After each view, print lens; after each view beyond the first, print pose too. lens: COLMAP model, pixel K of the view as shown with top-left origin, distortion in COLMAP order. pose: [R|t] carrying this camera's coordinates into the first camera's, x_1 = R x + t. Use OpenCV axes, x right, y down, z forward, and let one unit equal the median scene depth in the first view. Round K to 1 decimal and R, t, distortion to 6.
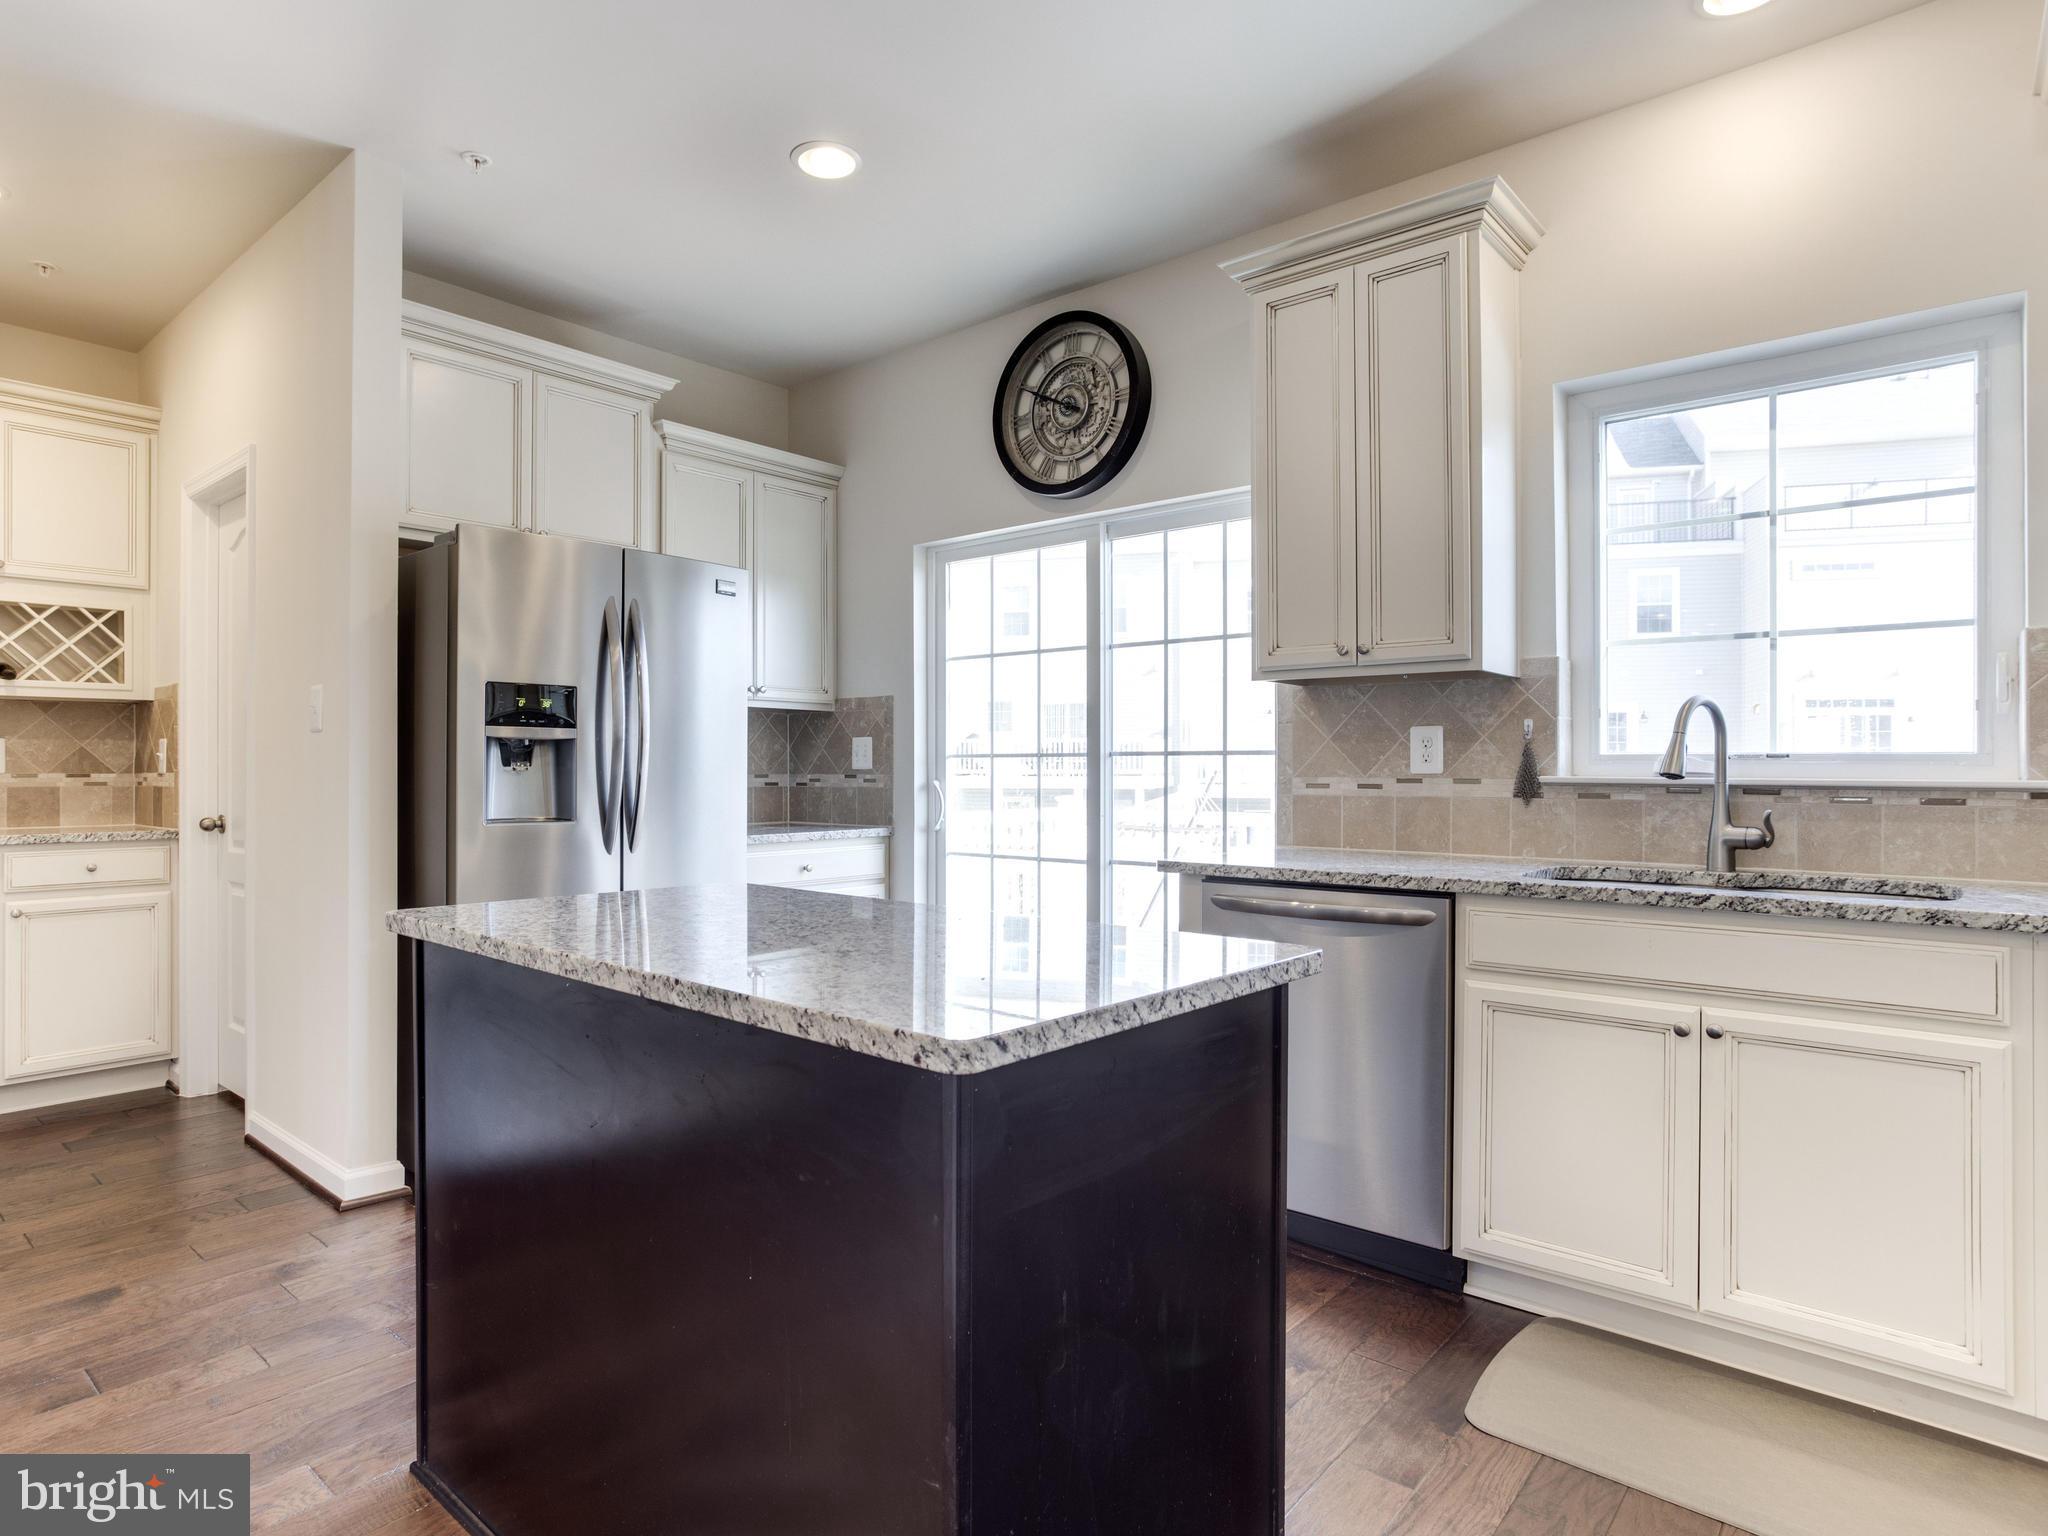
lens RADIAL K [[1138.1, 0, 1012.7], [0, 1138.1, 767.8], [0, 0, 1]] dist [-0.047507, 0.026880]
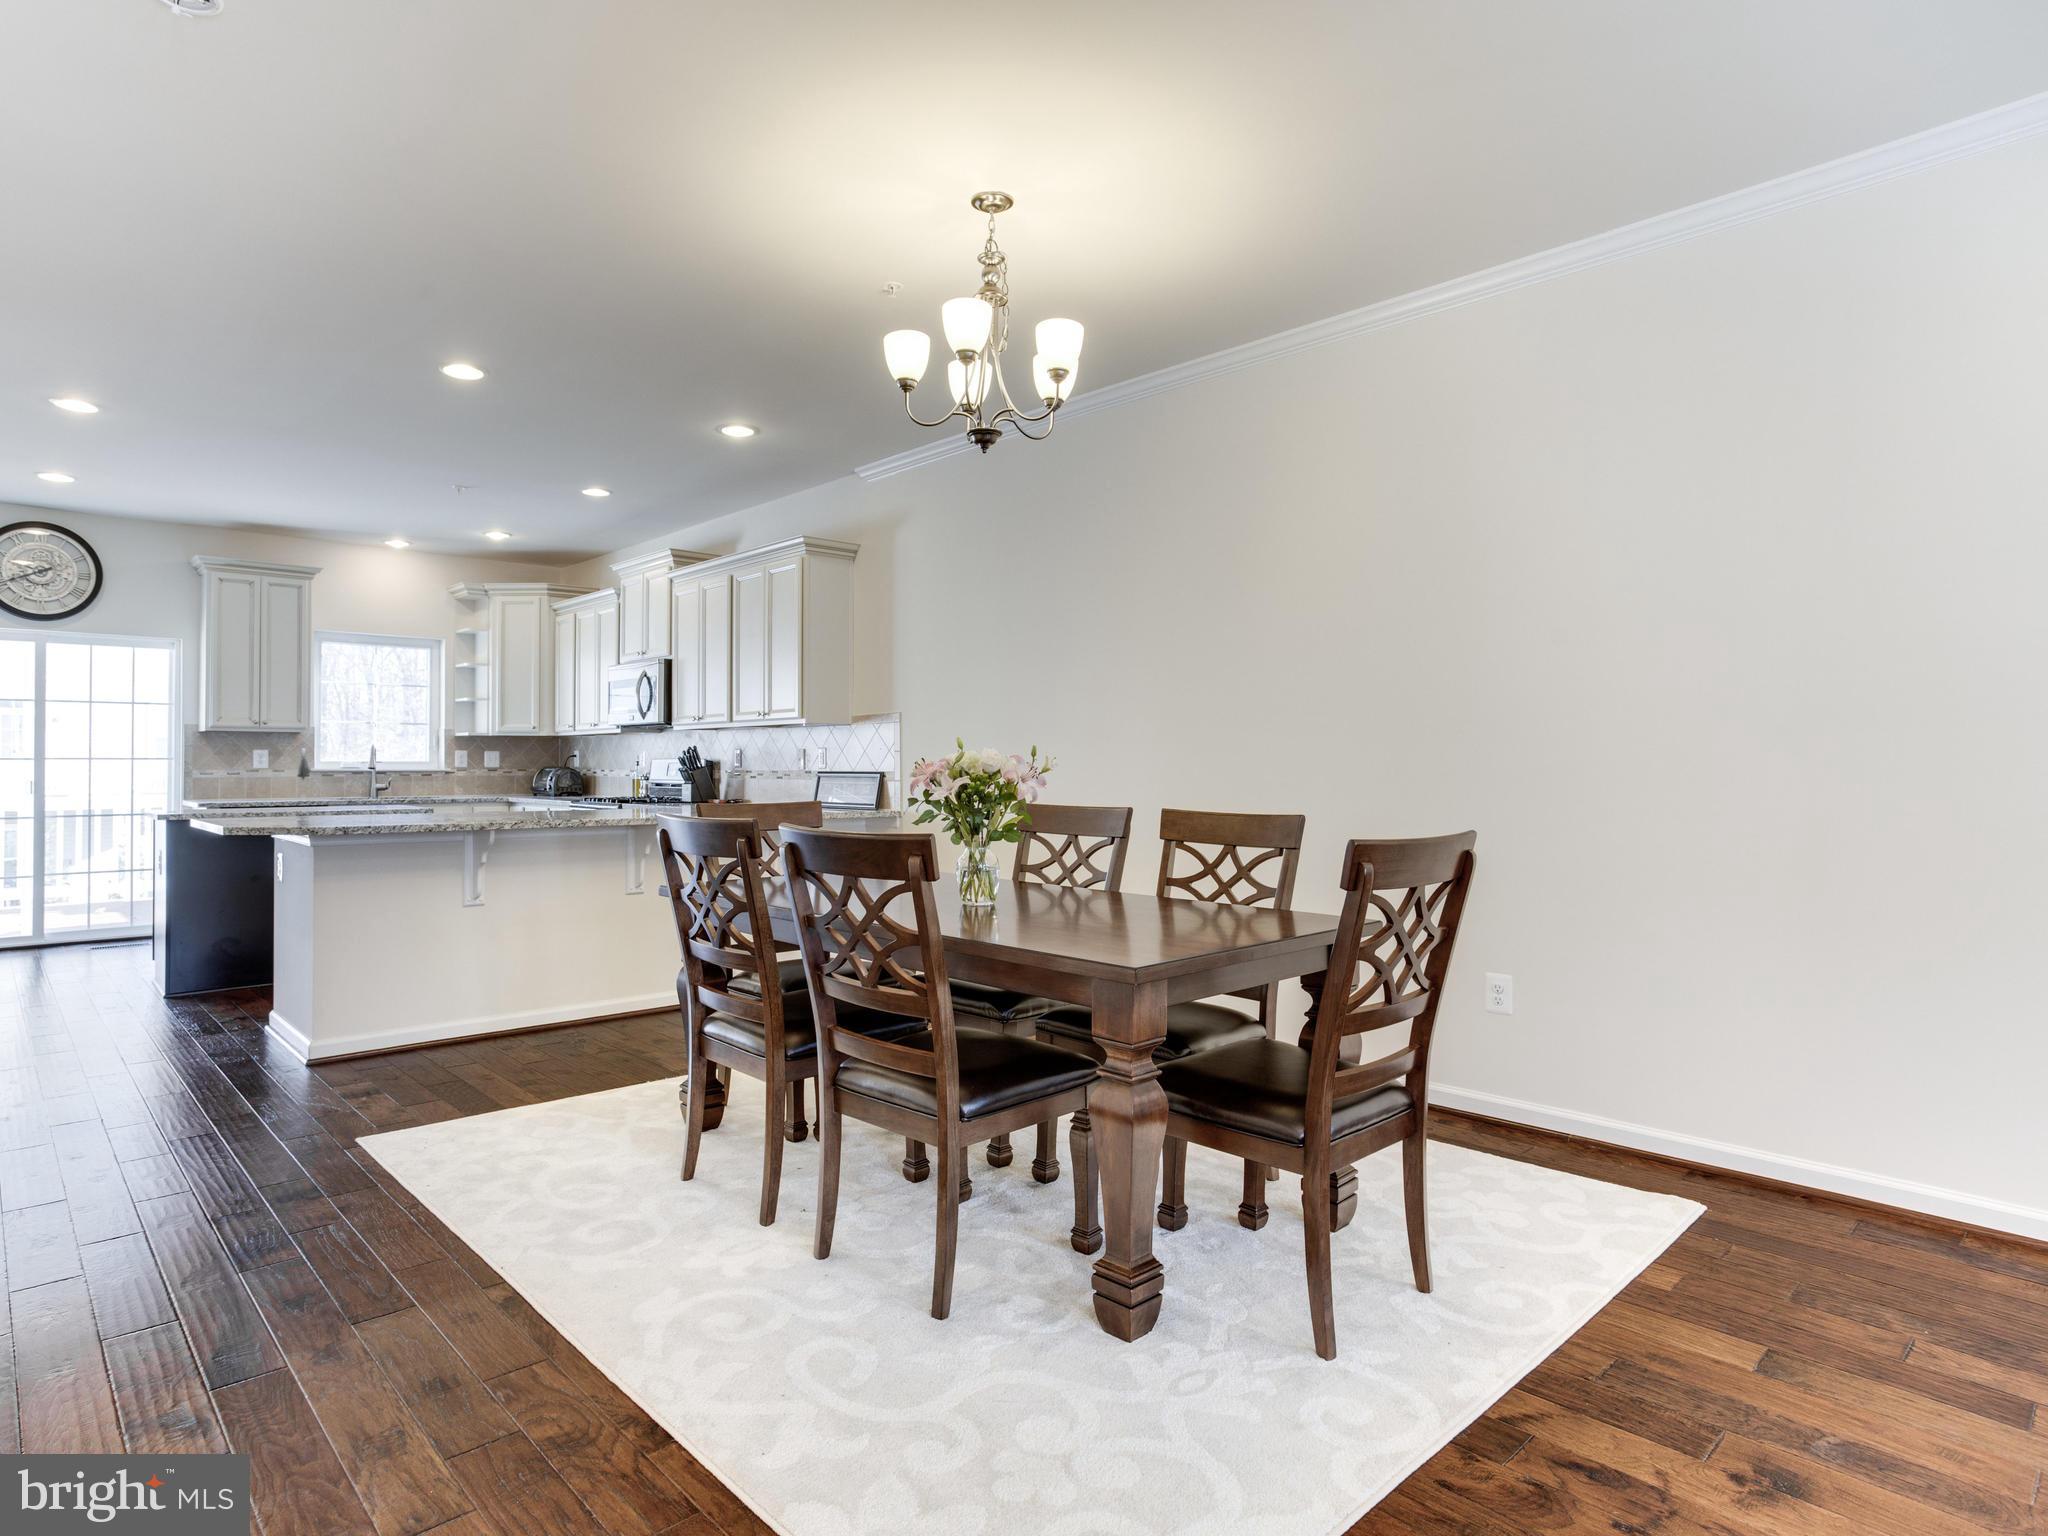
lens RADIAL K [[1138.1, 0, 996.4], [0, 1138.1, 750.7], [0, 0, 1]] dist [-0.047507, 0.026880]
pose [[0.109648, 0.012021, 0.993898, -2.025859], [0.000254, 0.999926, -0.012122, -0.003308], [-0.993970, 0.001582, 0.109637, -0.963855]]
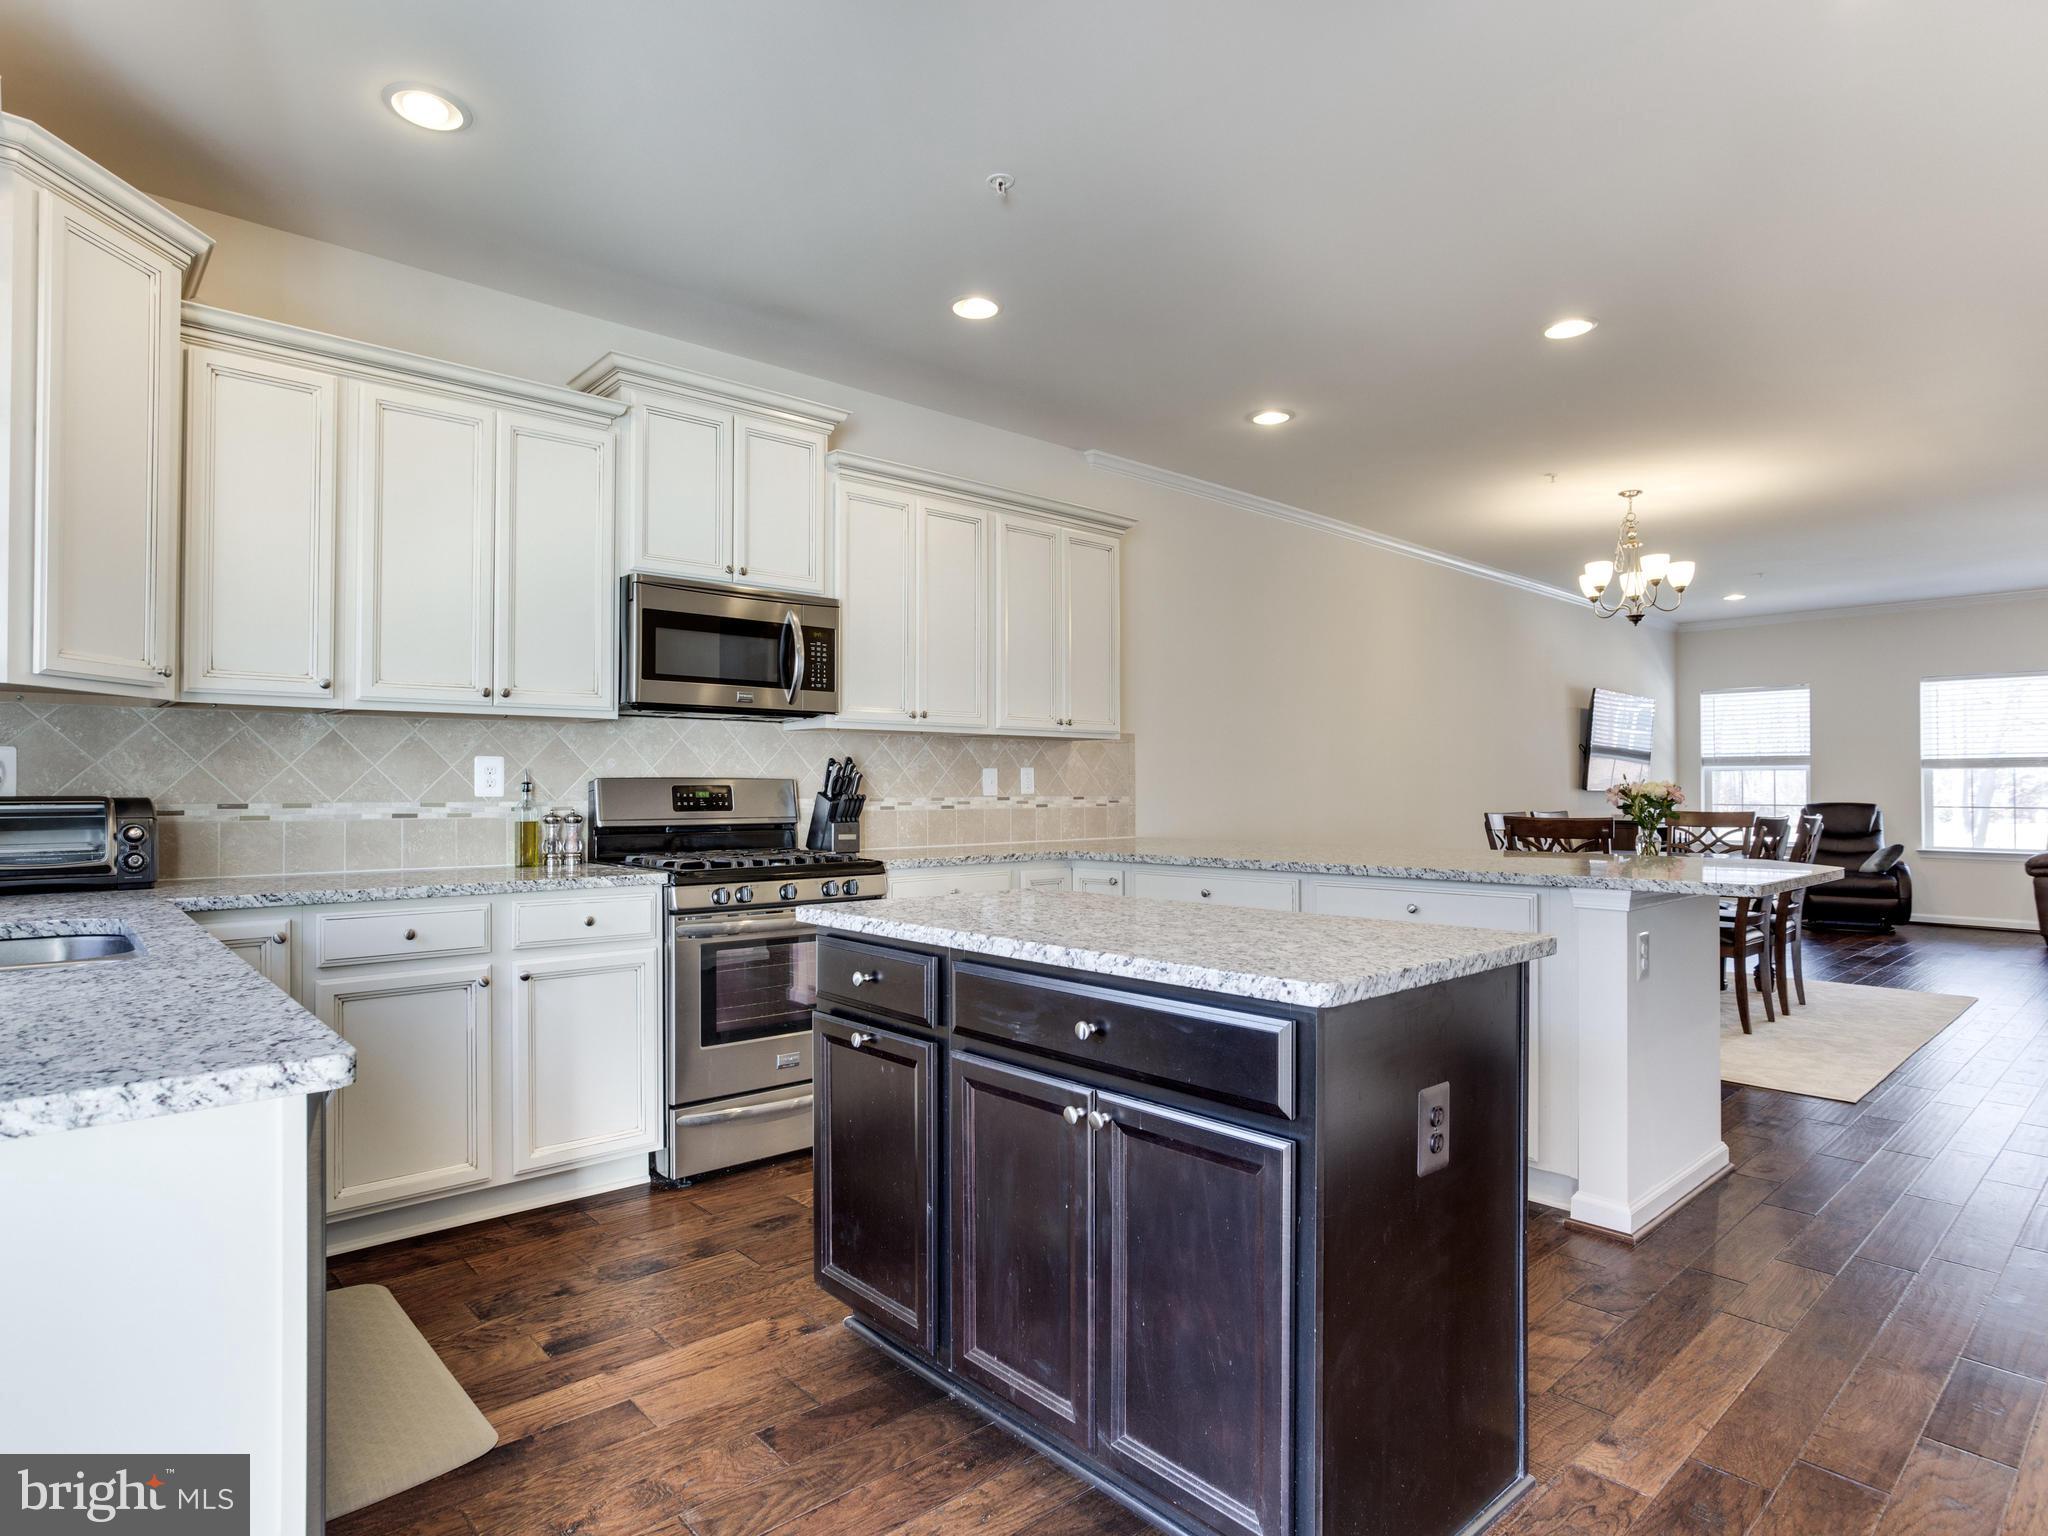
lens RADIAL K [[1138.1, 0, 1003.0], [0, 1138.1, 767.1], [0, 0, 1]] dist [-0.047507, 0.026880]
pose [[-0.991888, 0.001801, 0.127104, -0.113658], [-0.000438, 0.999845, -0.017581, -0.006210], [-0.127116, -0.017494, -0.991734, 1.283483]]
